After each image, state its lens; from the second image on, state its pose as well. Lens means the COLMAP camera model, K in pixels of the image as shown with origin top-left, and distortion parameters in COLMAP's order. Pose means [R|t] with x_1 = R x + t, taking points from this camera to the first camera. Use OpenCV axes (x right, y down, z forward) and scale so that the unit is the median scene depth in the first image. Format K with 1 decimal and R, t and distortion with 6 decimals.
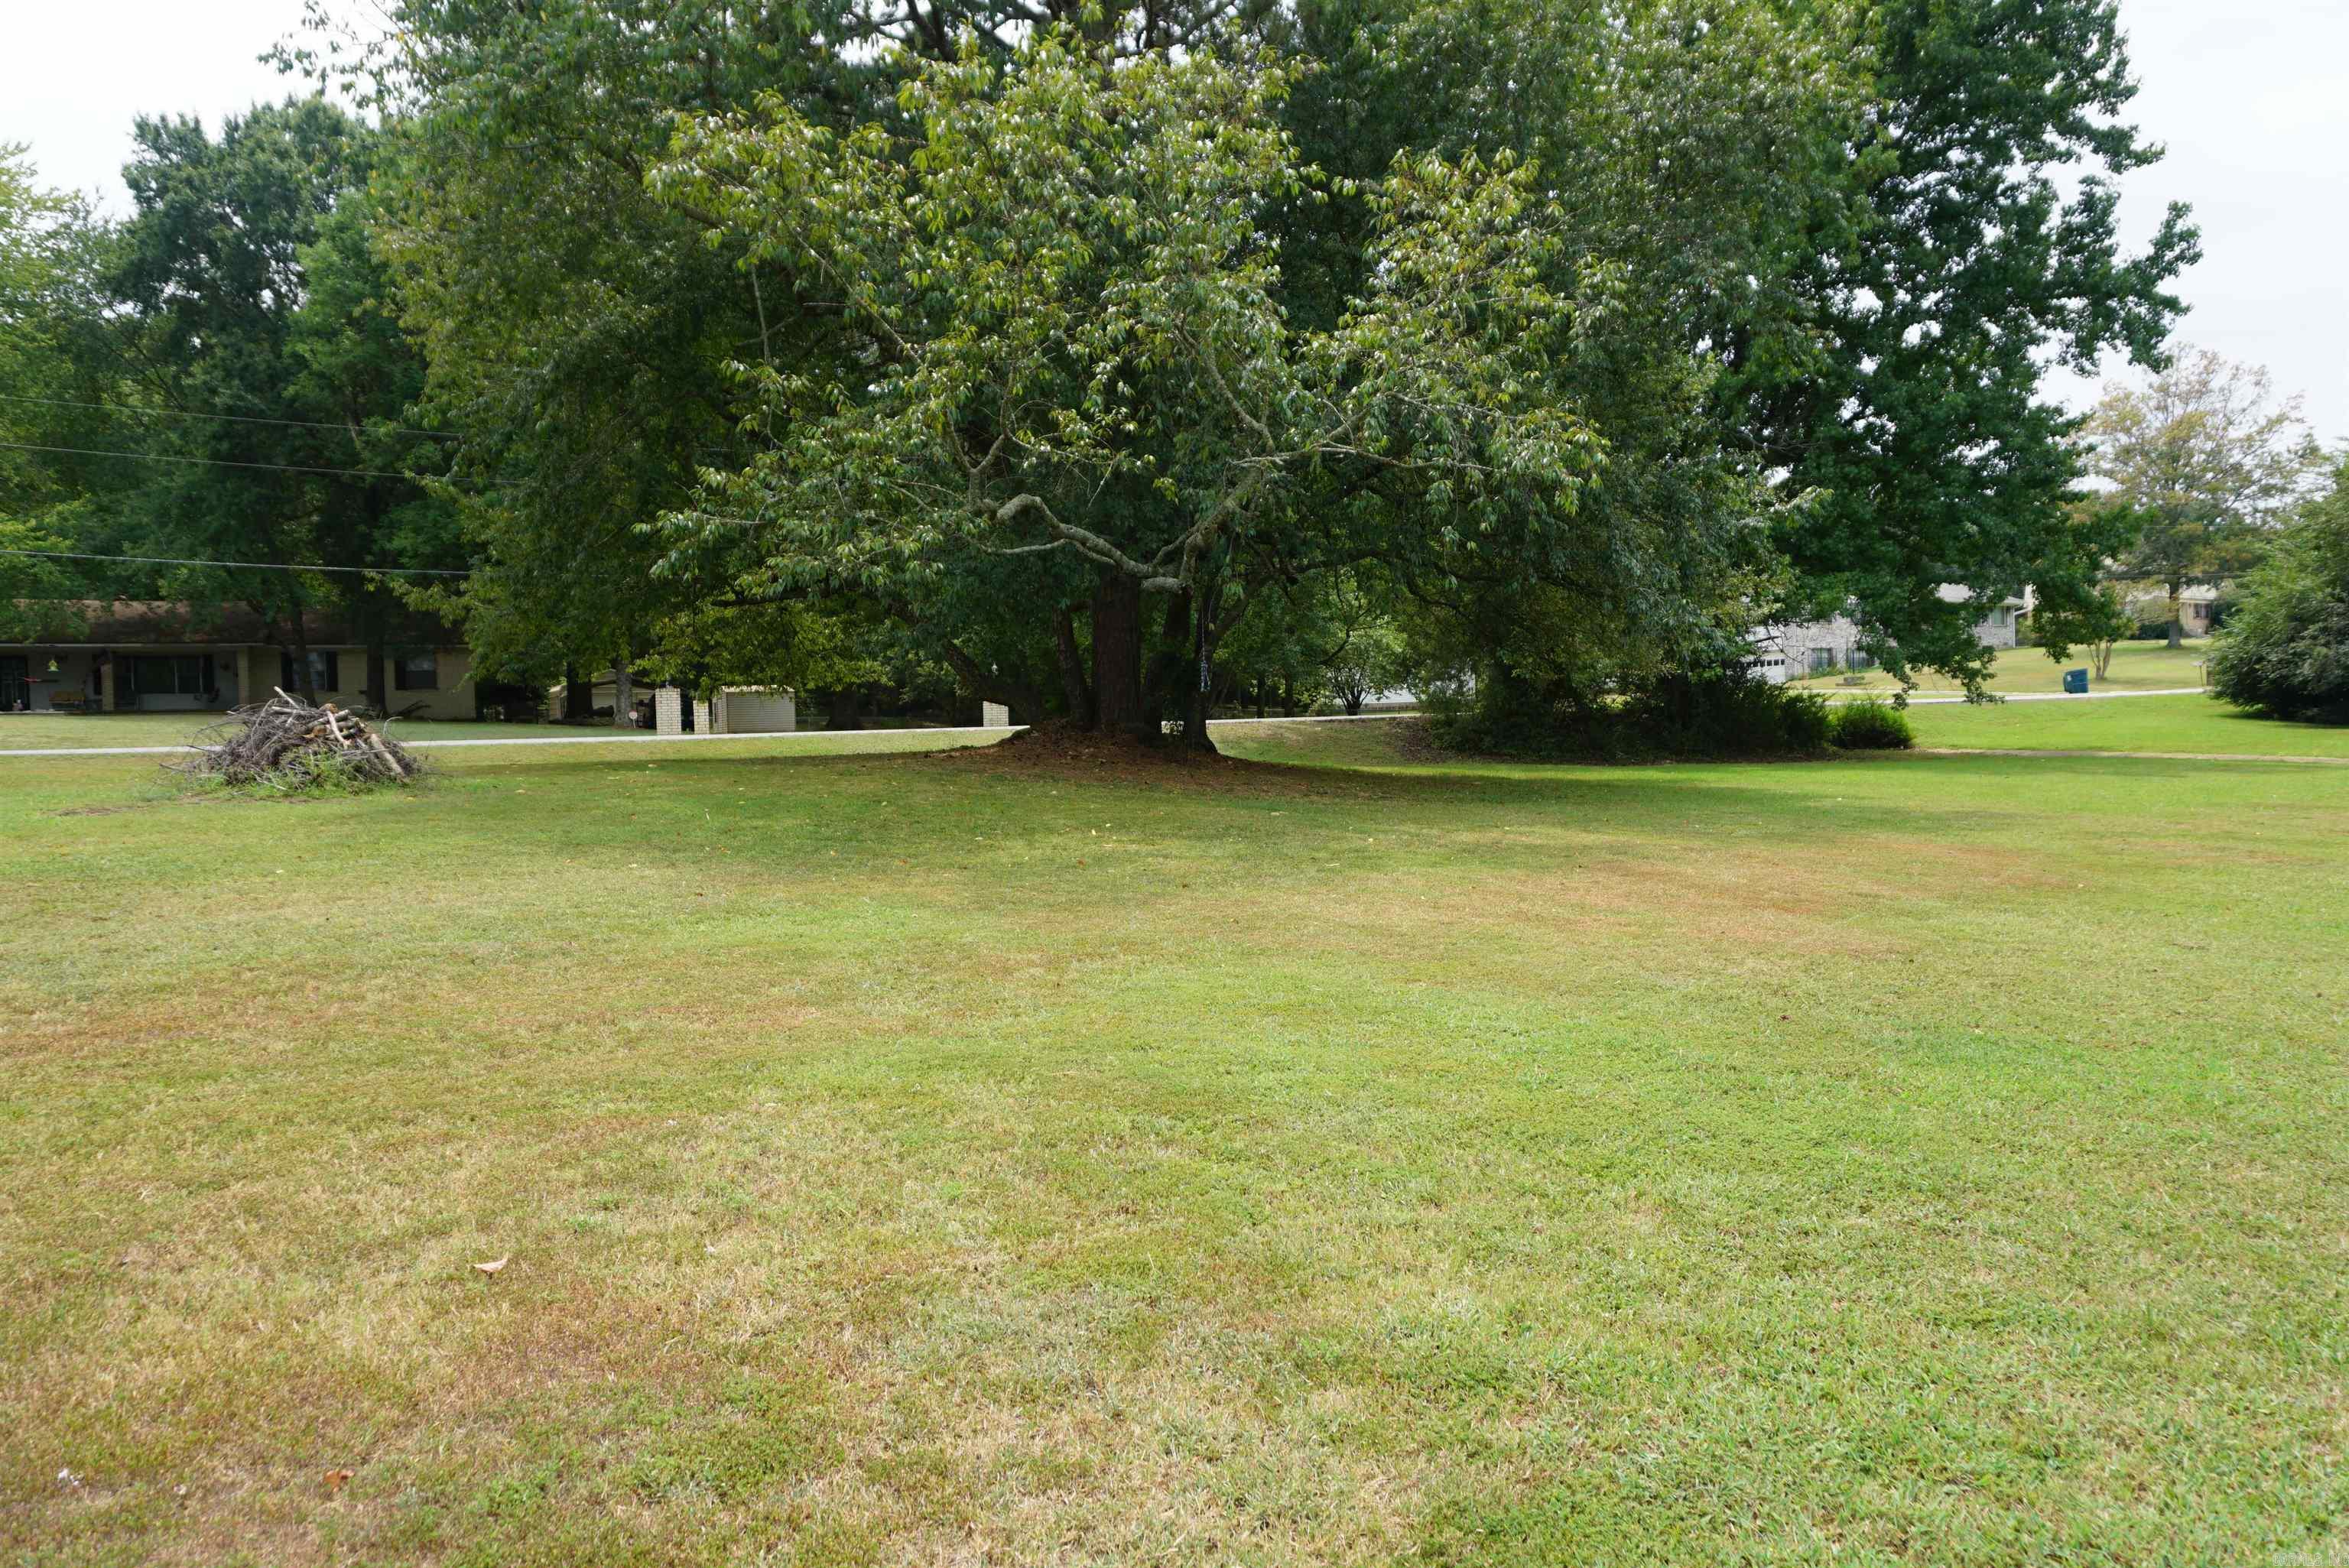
lens RADIAL K [[1566.7, 0, 1180.2], [0, 1566.7, 781.1], [0, 0, 1]] dist [-0.048614, 0.034477]
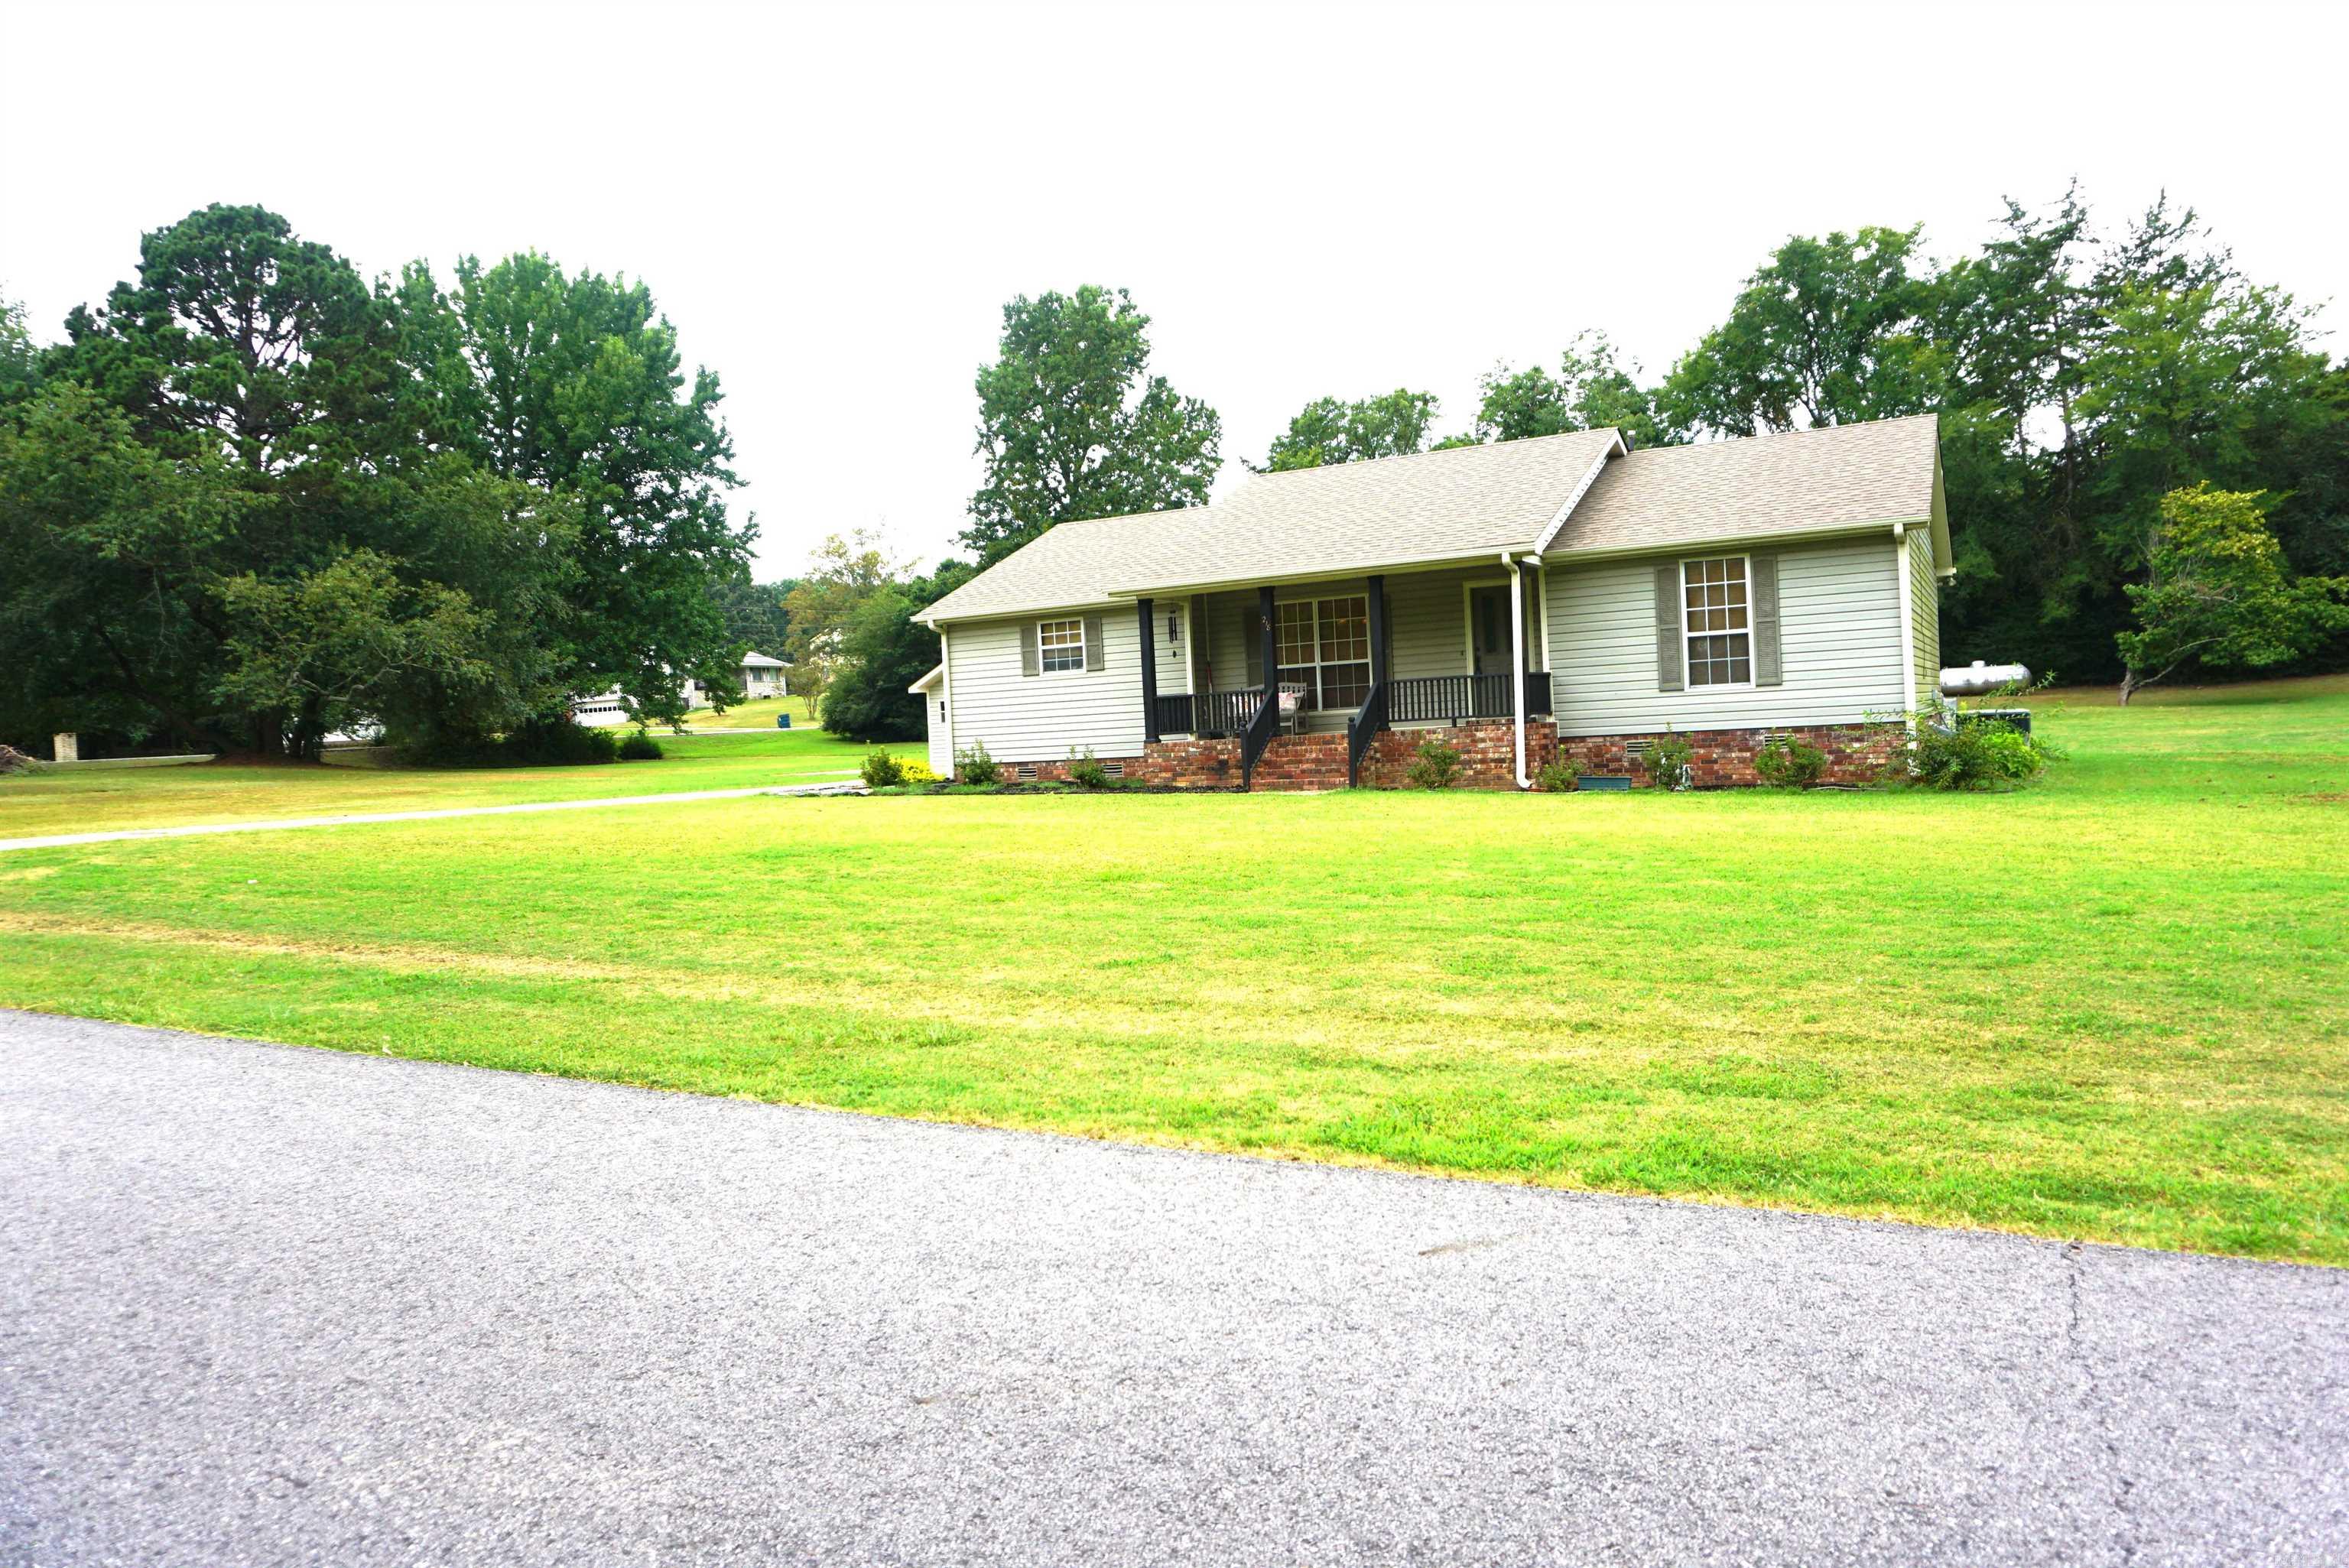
lens RADIAL K [[1543.4, 0, 1168.3], [0, 1543.4, 801.0], [0, 0, 1]] dist [-0.041890, 0.004380]
pose [[0.776804, -0.040809, 0.628419, -0.292255], [0.045445, 0.998929, 0.008694, 0.053204], [-0.628100, 0.021805, 0.777827, -1.060500]]
